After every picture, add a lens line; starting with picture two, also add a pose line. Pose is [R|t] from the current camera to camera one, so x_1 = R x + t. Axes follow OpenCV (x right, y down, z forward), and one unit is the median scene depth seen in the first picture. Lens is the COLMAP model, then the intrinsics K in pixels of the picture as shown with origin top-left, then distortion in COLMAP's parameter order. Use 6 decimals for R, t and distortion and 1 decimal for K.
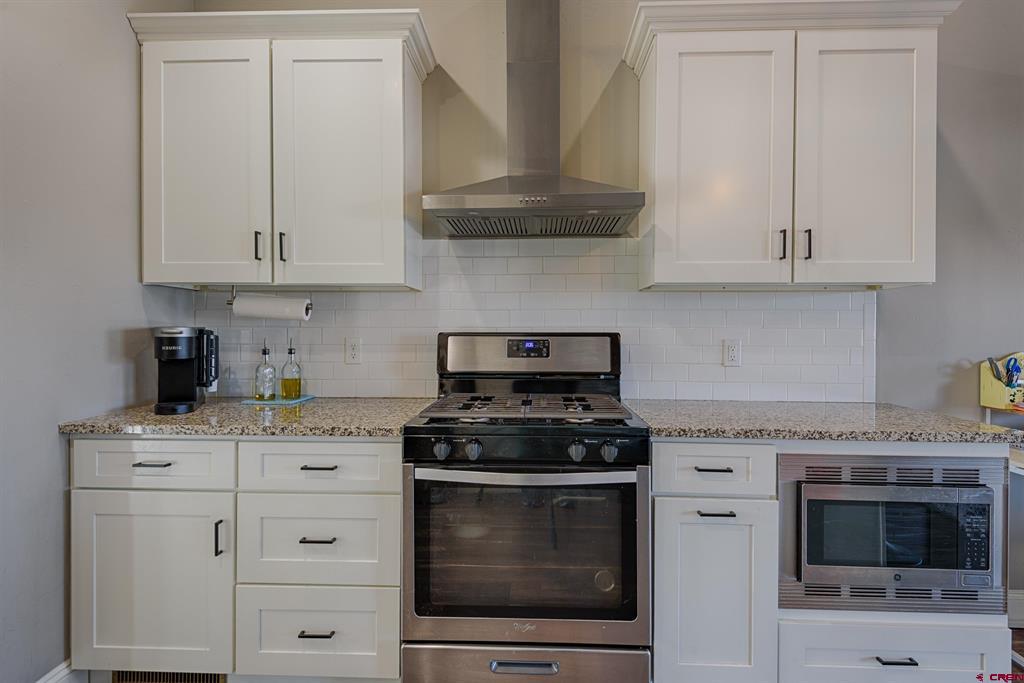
lens RADIAL K [[518.2, 0, 518.4], [0, 518.2, 333.5], [0, 0, 1]] dist [0.020101, -0.008742]
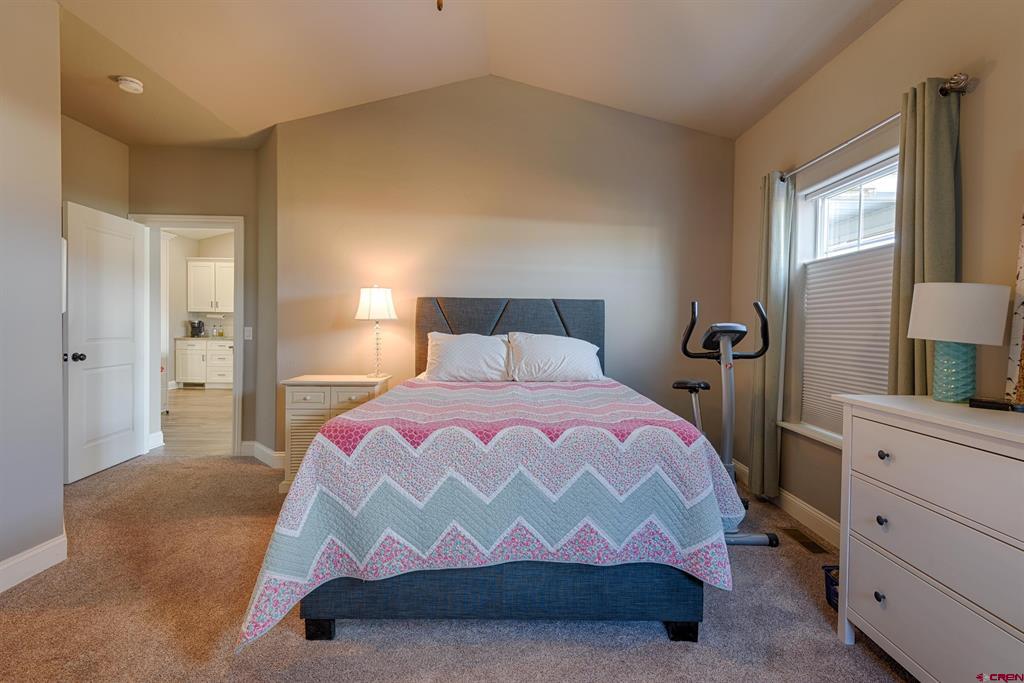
lens RADIAL K [[462.2, 0, 520.5], [0, 462.2, 333.6], [0, 0, 1]] dist [0.029817, -0.013217]
pose [[0.998403, 0.006455, 0.056121, 2.221517], [-0.007246, 0.999877, 0.013896, 0.028666], [-0.056024, -0.014281, 0.998327, -3.667724]]
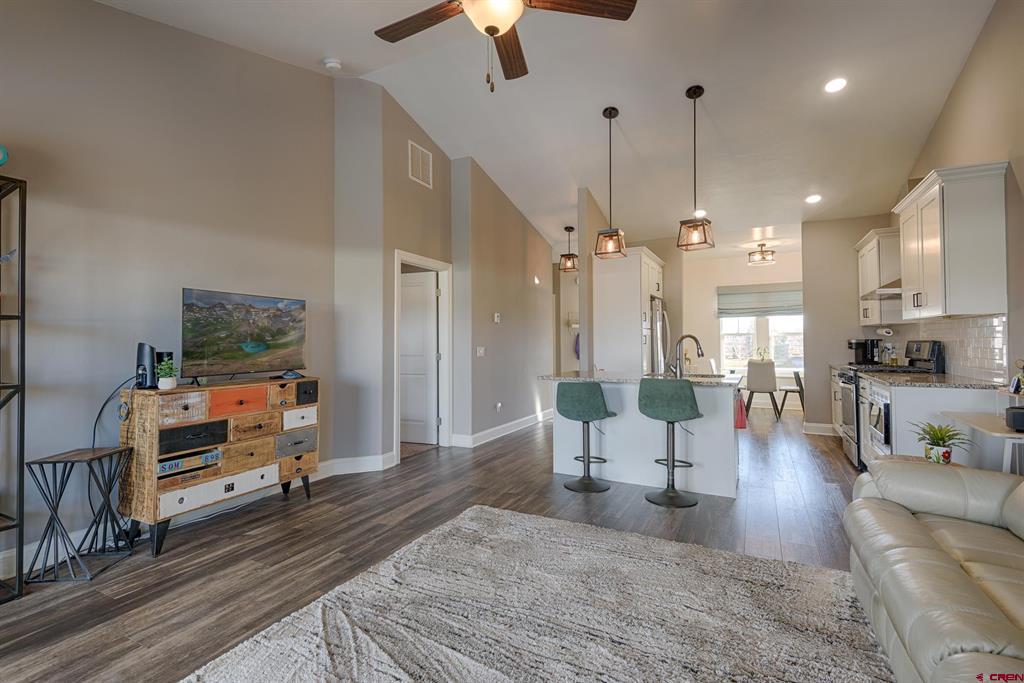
lens RADIAL K [[462.2, 0, 516.6], [0, 462.2, 338.2], [0, 0, 1]] dist [0.029817, -0.013217]
pose [[-0.424501, -0.007971, -0.905392, 2.966323], [0.004701, 0.999928, -0.011008, 0.002227], [0.905415, -0.008929, -0.424434, 0.304014]]
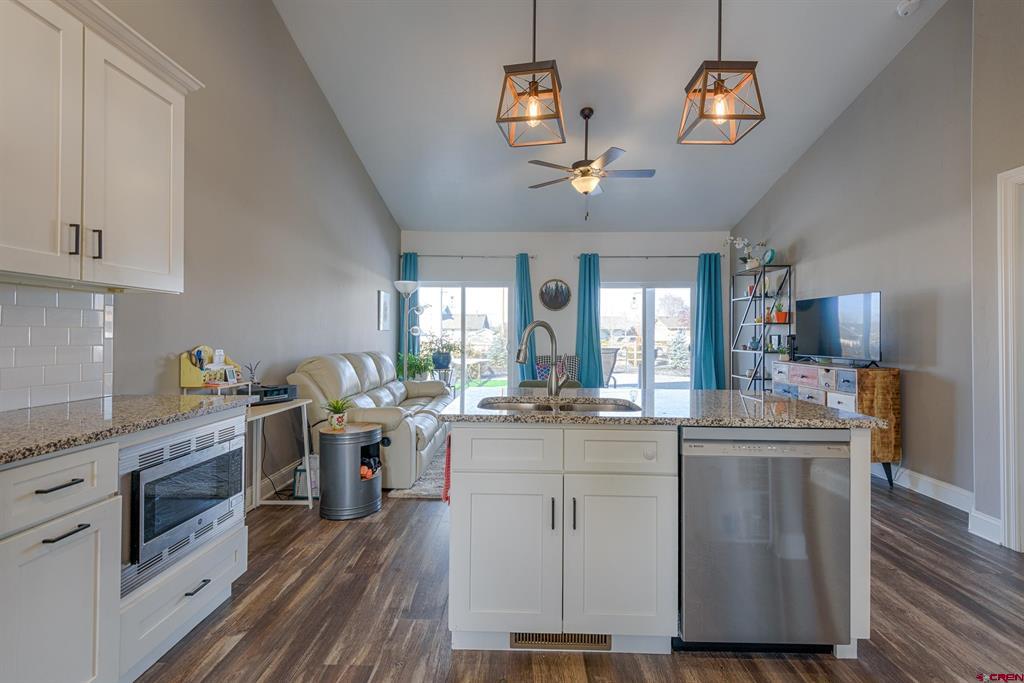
lens RADIAL K [[462.2, 0, 518.1], [0, 462.2, 333.7], [0, 0, 1]] dist [0.029817, -0.013217]
pose [[-0.027063, 0.000442, 0.999634, -0.372637], [-0.003943, 0.999992, -0.000549, 0.000195], [-0.999626, -0.003957, -0.027061, 0.204835]]
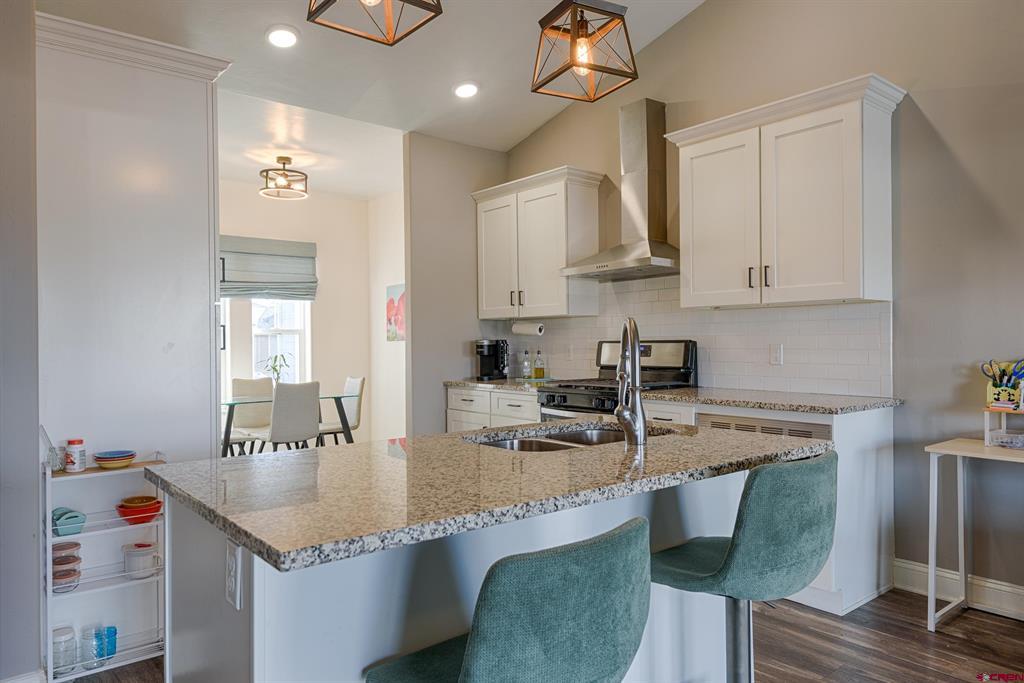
lens RADIAL K [[683.4, 0, 511.6], [0, 683.4, 340.7], [0, 0, 1]] dist [0.016142, -0.001001]
pose [[0.664822, -0.010818, -0.746924, 1.455579], [0.009415, 0.999937, -0.006102, 0.008446], [0.746943, -0.002976, 0.664882, -0.740218]]
